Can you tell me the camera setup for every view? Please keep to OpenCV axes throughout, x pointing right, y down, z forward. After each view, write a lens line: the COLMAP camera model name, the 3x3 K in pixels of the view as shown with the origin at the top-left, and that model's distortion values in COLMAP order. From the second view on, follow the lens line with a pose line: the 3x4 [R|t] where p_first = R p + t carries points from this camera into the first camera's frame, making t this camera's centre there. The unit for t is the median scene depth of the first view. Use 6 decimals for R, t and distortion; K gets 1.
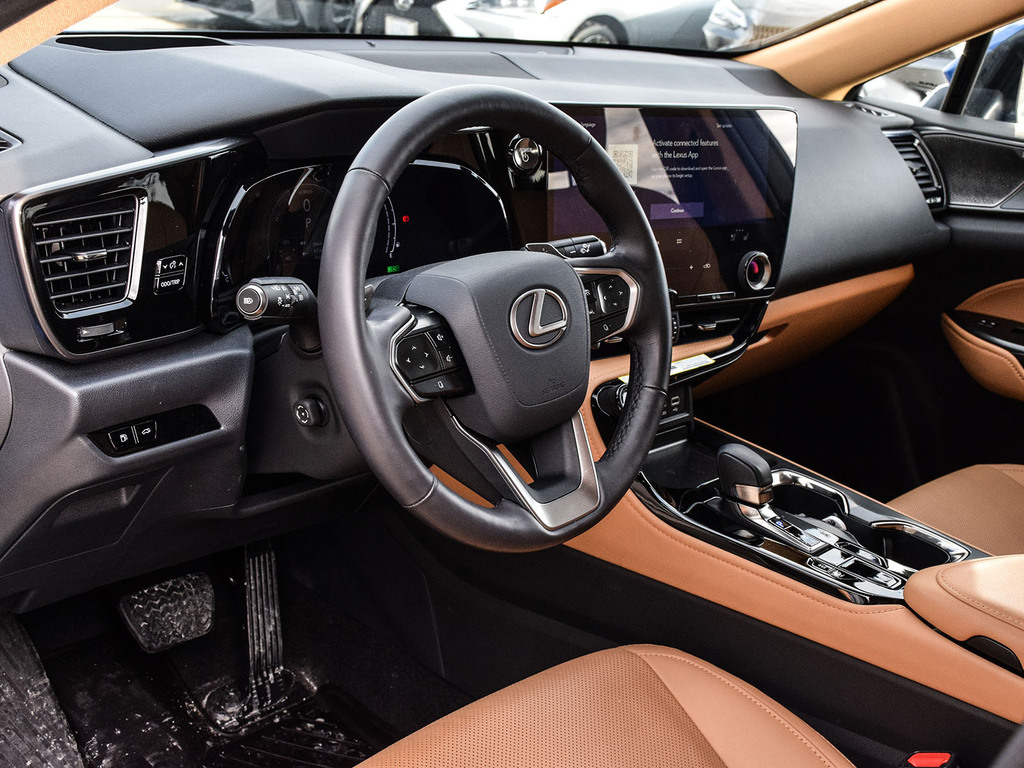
lens RADIAL K [[1301.8, 0, 500.5], [0, 1301.8, 391.7], [0, 0, 1]] dist [0.039767, 0.000000]
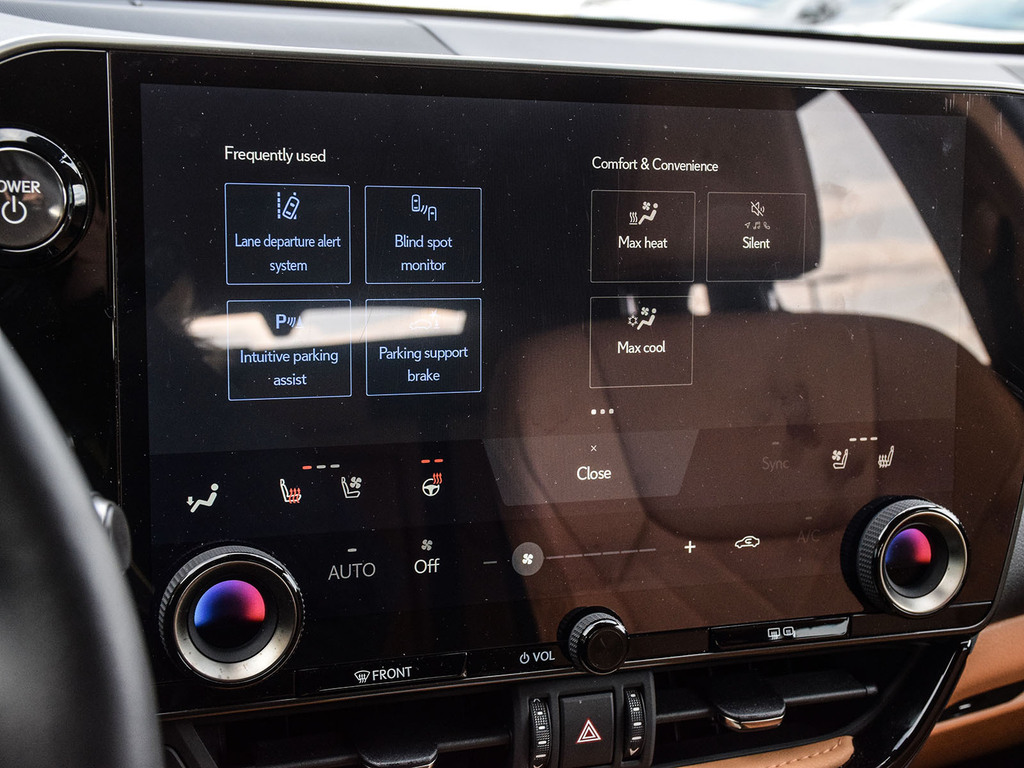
lens RADIAL K [[1485.9, 0, 507.9], [0, 1485.9, 408.0], [0, 0, 1]] dist [0.089677, 0.000000]
pose [[0.963537, 0.024616, -0.266440, 0.203564], [-0.049938, 0.994807, -0.088683, -0.095021], [0.262873, 0.098754, 0.959763, 0.615595]]
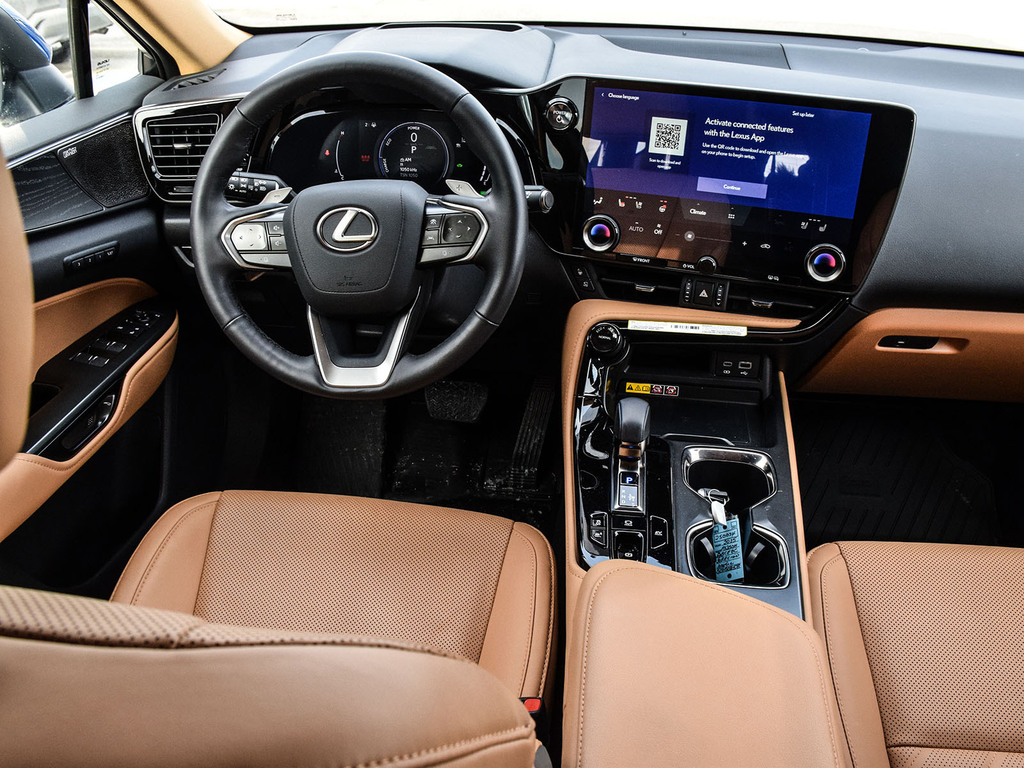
lens RADIAL K [[879.0, 0, 509.1], [0, 879.0, 387.1], [0, 0, 1]] dist [-0.152037, 0.089029]
pose [[0.591529, 0.309835, -0.744376, 0.597104], [-0.223580, 0.950046, 0.217772, -0.095365], [0.774665, 0.037609, 0.631253, 0.410735]]
